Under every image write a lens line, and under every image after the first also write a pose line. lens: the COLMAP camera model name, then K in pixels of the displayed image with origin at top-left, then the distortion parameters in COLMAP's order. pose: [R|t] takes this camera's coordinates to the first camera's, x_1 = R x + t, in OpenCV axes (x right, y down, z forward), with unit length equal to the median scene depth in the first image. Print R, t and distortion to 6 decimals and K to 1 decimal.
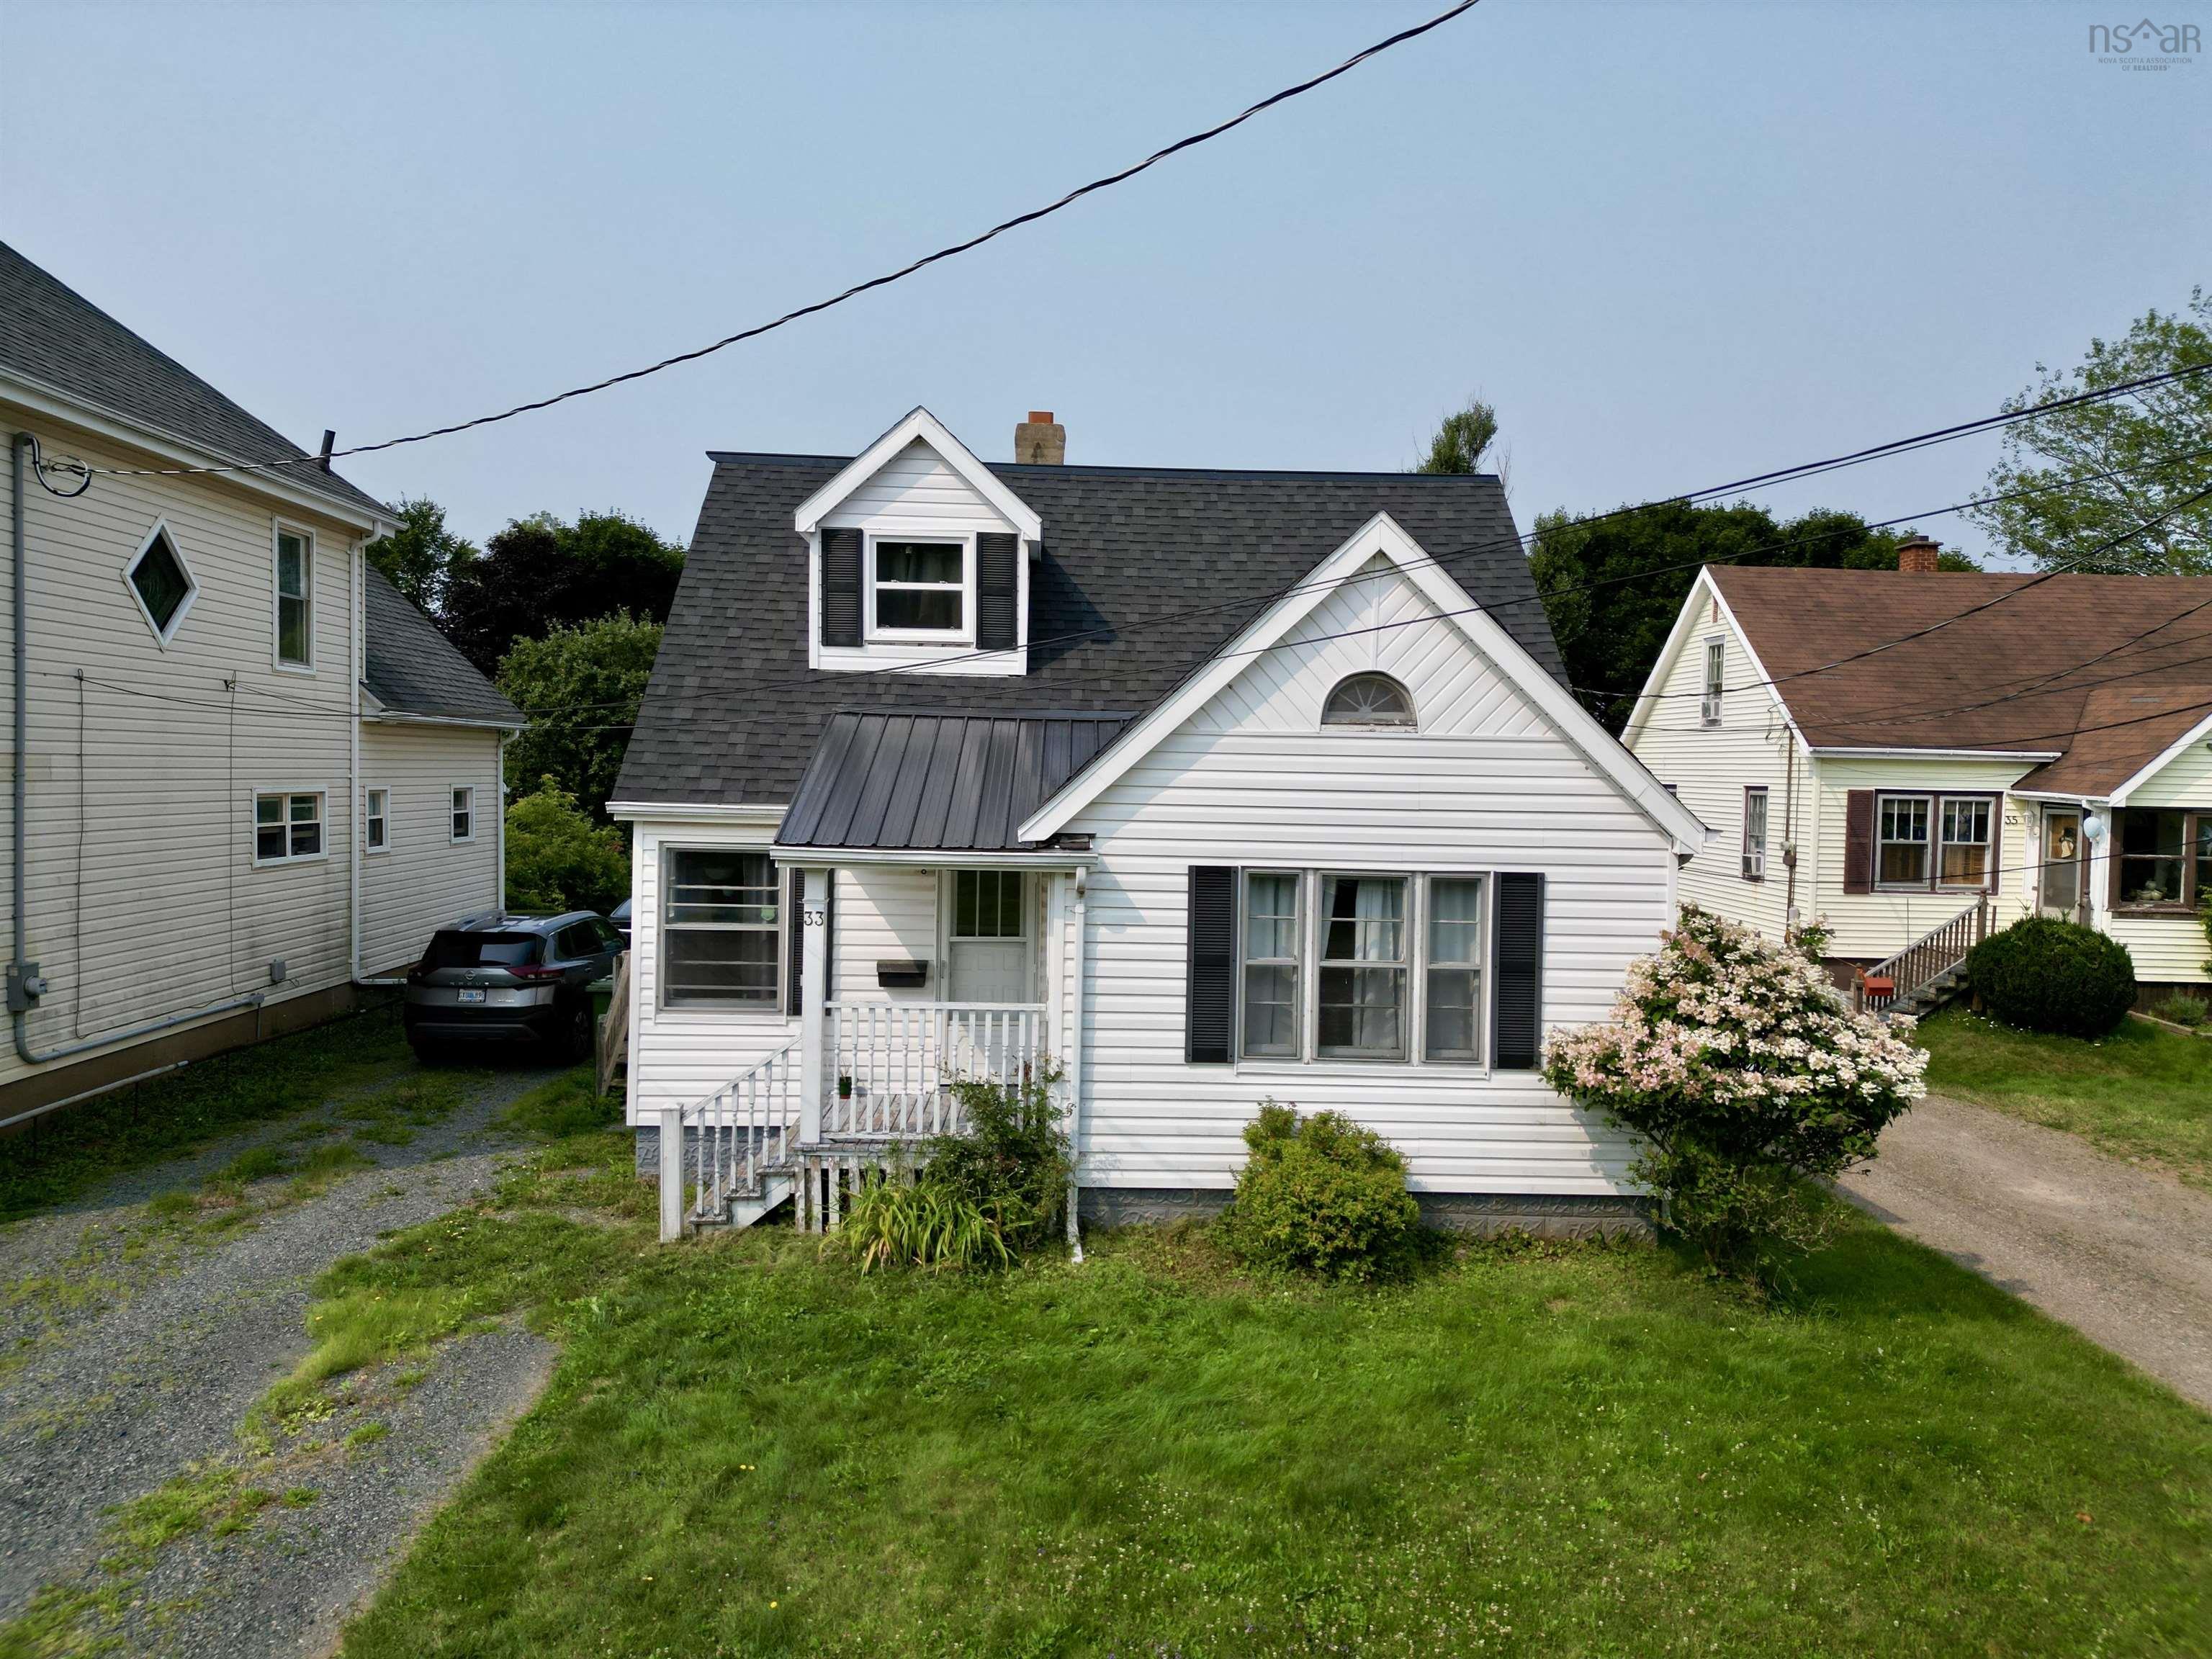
lens RADIAL K [[1542.8, 0, 1104.7], [0, 1542.8, 811.7], [0, 0, 1]] dist [0.051870, -0.053401]
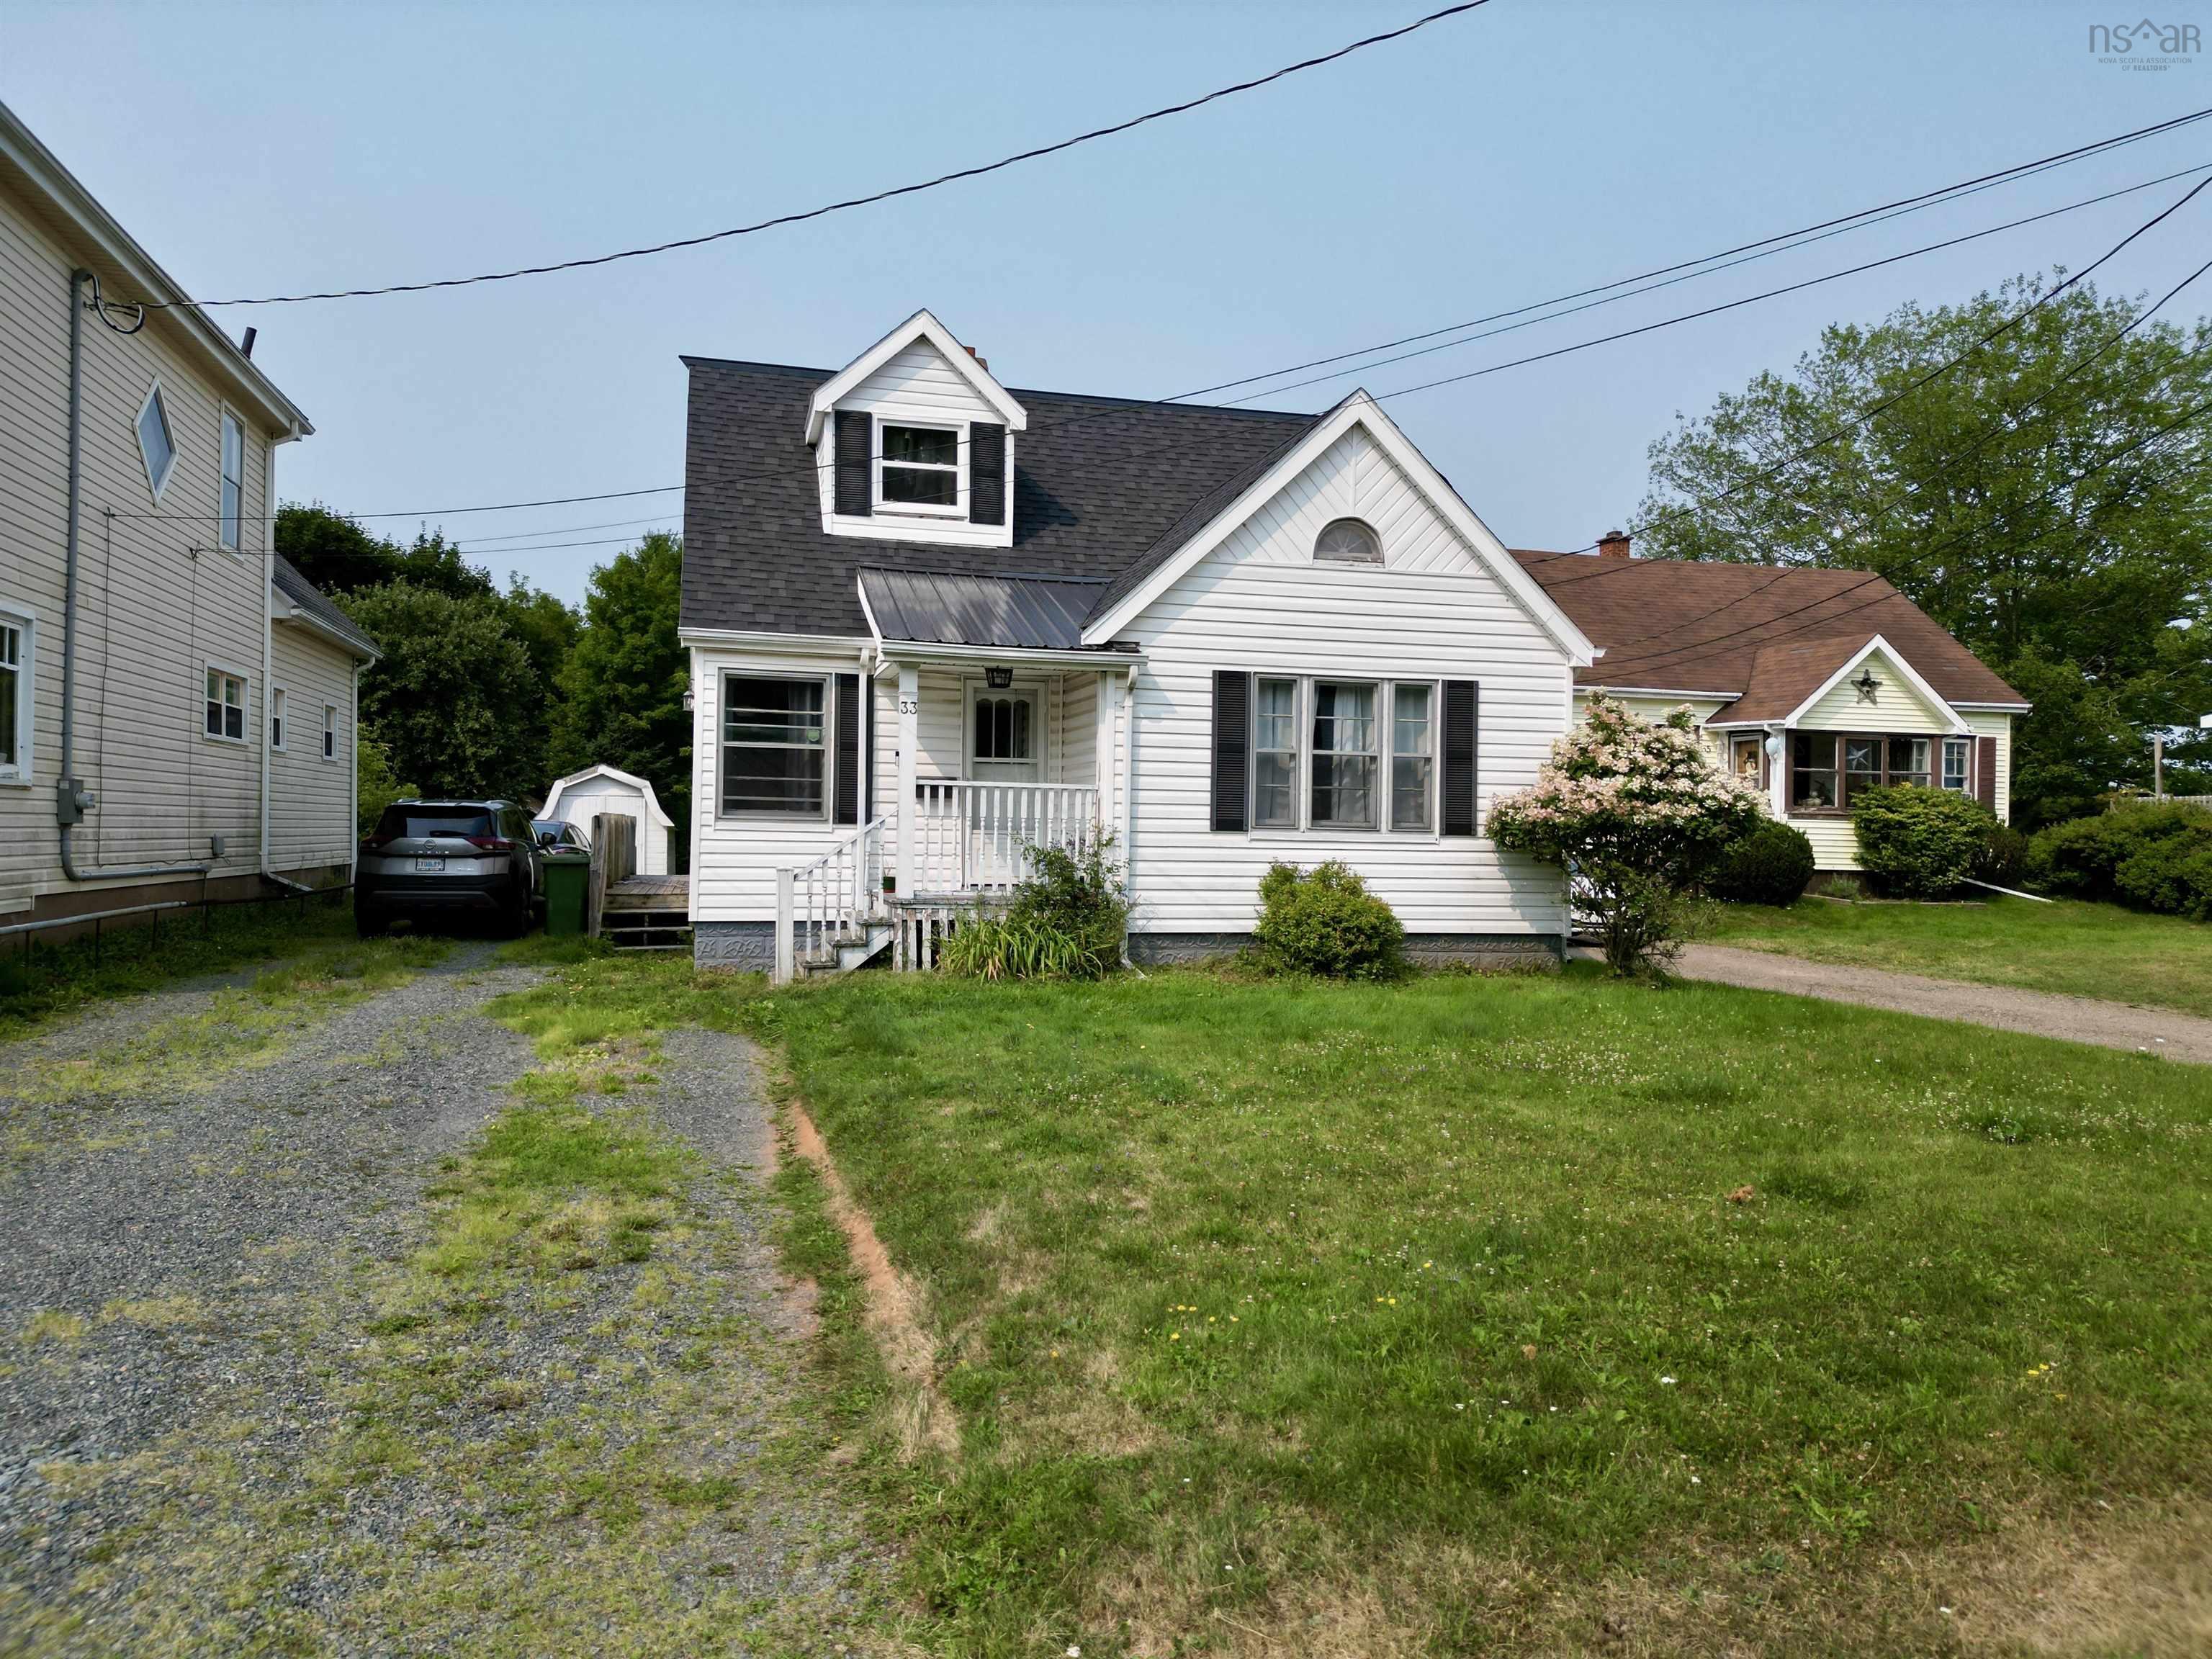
lens RADIAL K [[1542.8, 0, 1095.8], [0, 1542.8, 829.4], [0, 0, 1]] dist [0.051870, -0.053401]
pose [[0.977157, -0.002830, 0.212498, -0.254446], [0.008132, 0.999677, -0.024082, 0.163043], [-0.212361, 0.025260, 0.976865, -0.152495]]
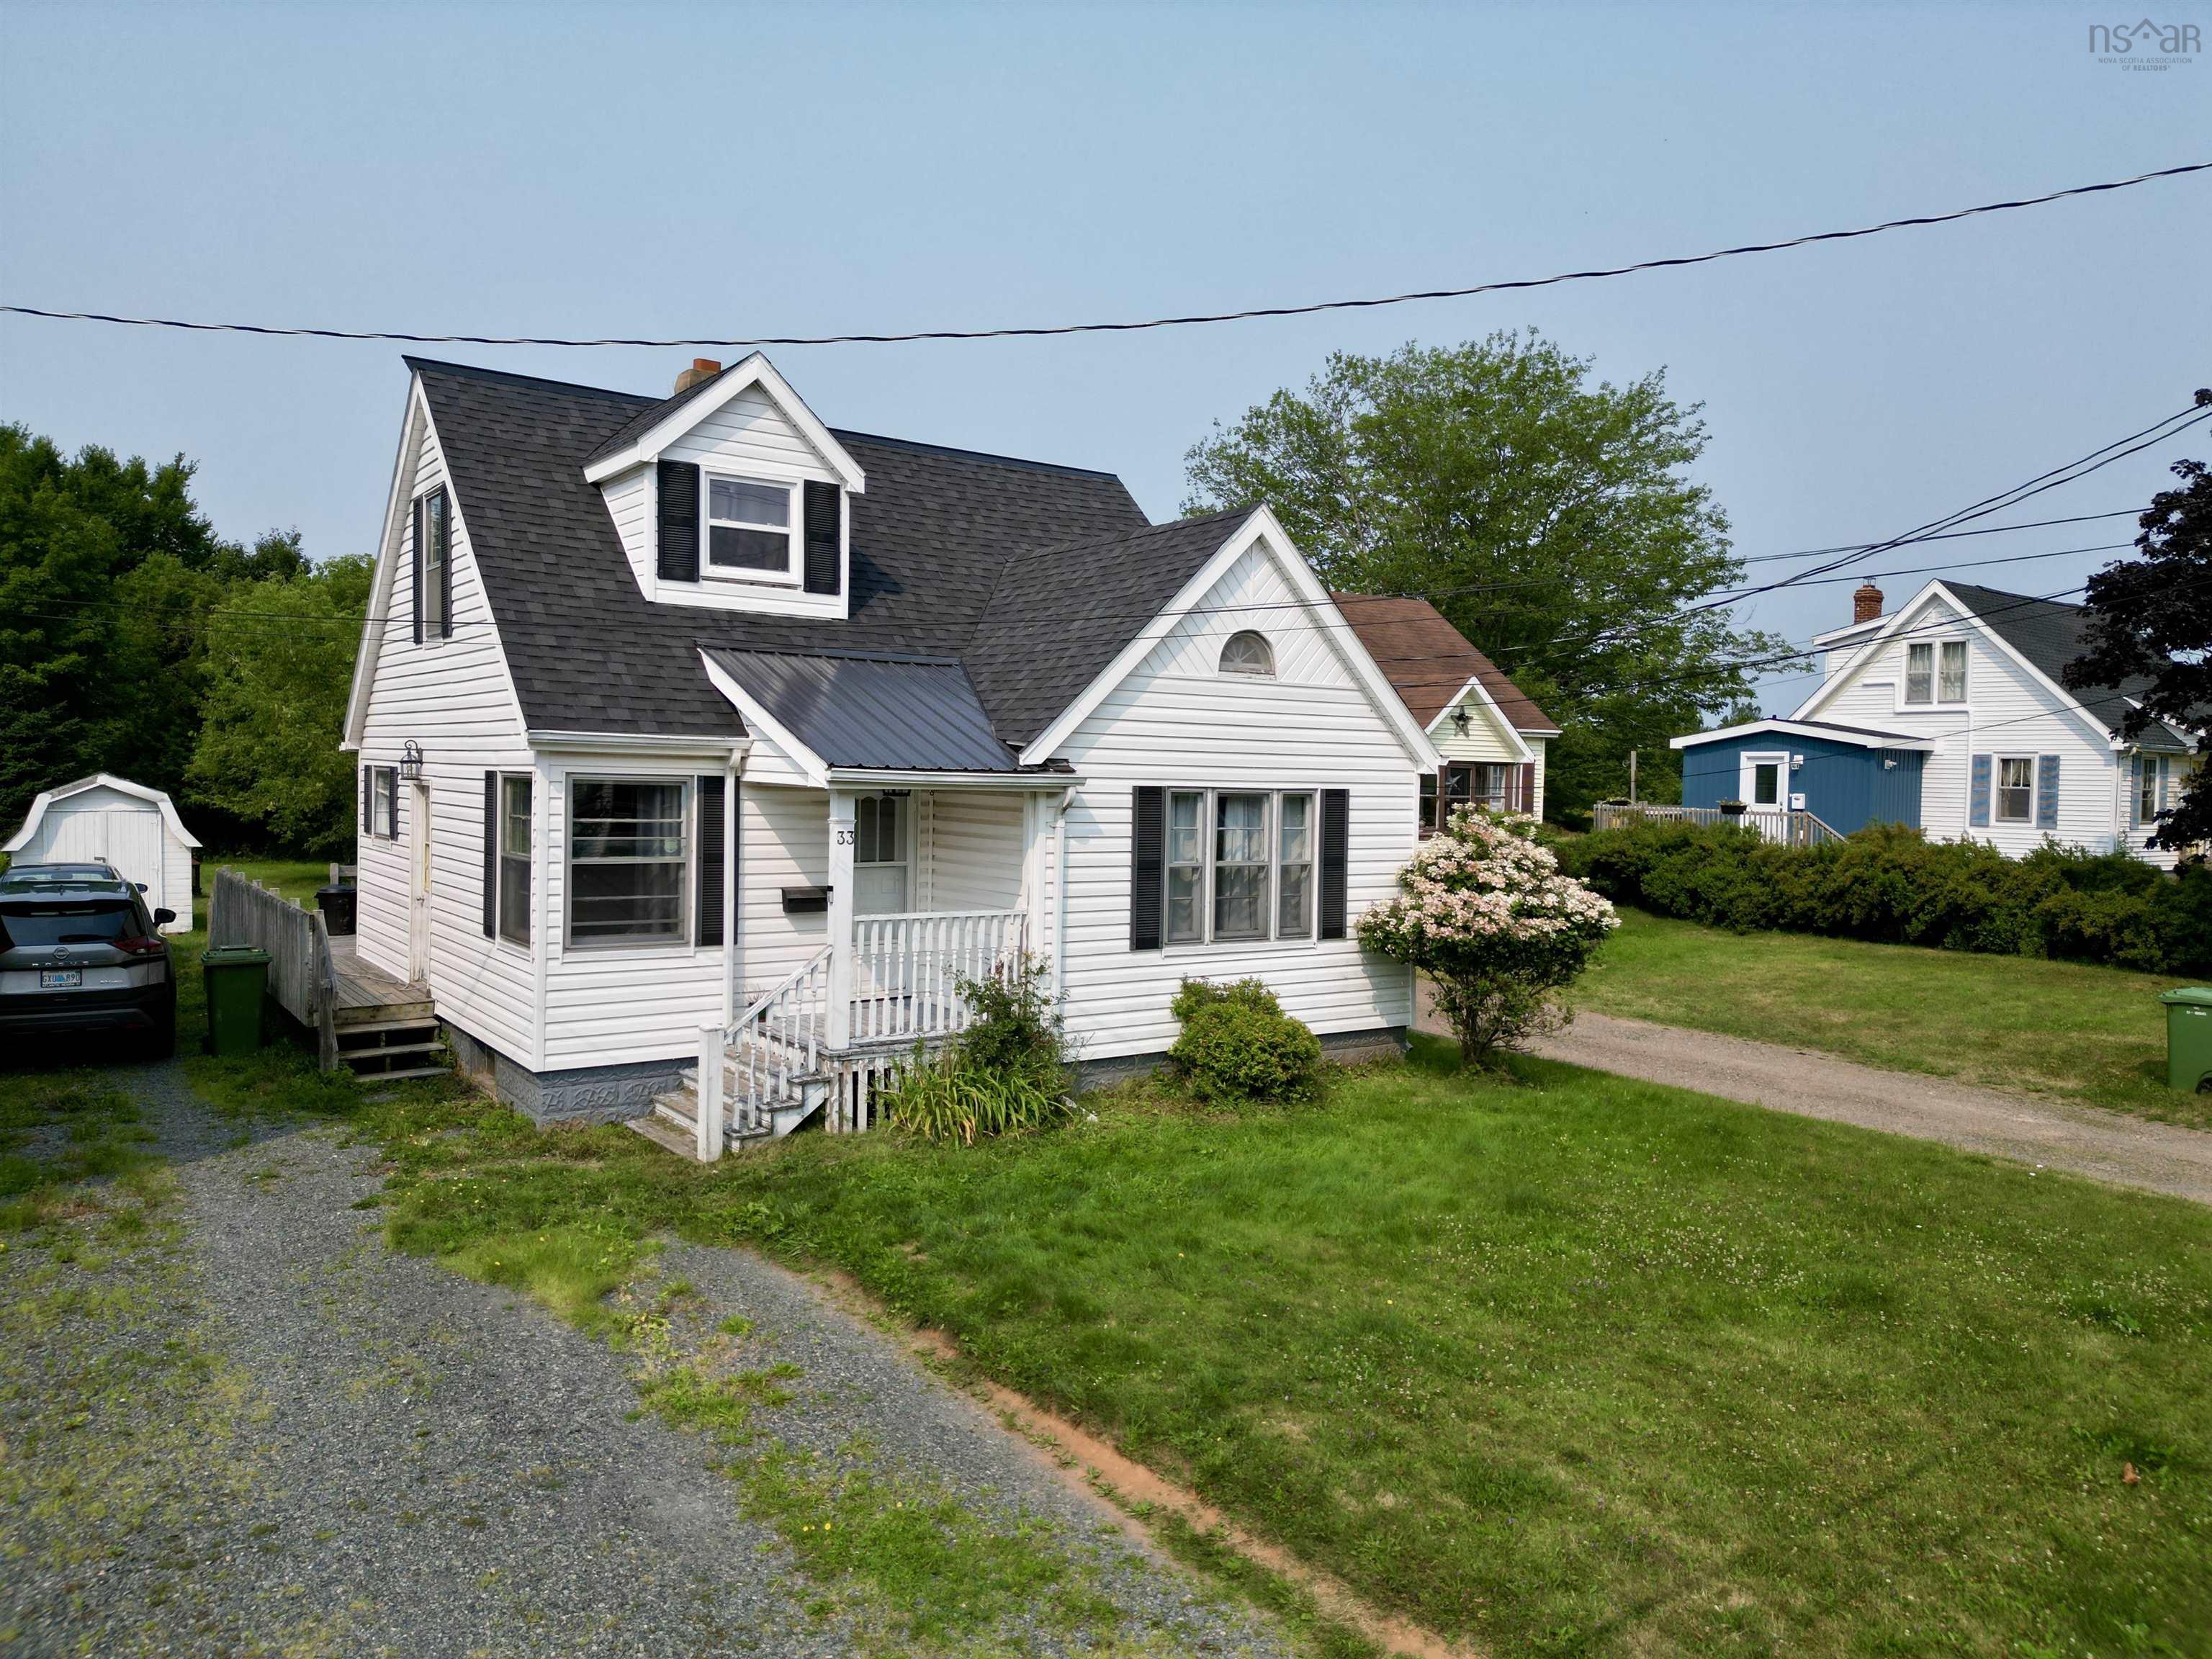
lens RADIAL K [[1542.8, 0, 1100.5], [0, 1542.8, 826.5], [0, 0, 1]] dist [0.051870, -0.053401]
pose [[0.833010, -0.021902, 0.552824, -0.533410], [0.010797, 0.999669, 0.023335, 0.032911], [-0.553153, -0.013470, 0.832971, 0.017386]]
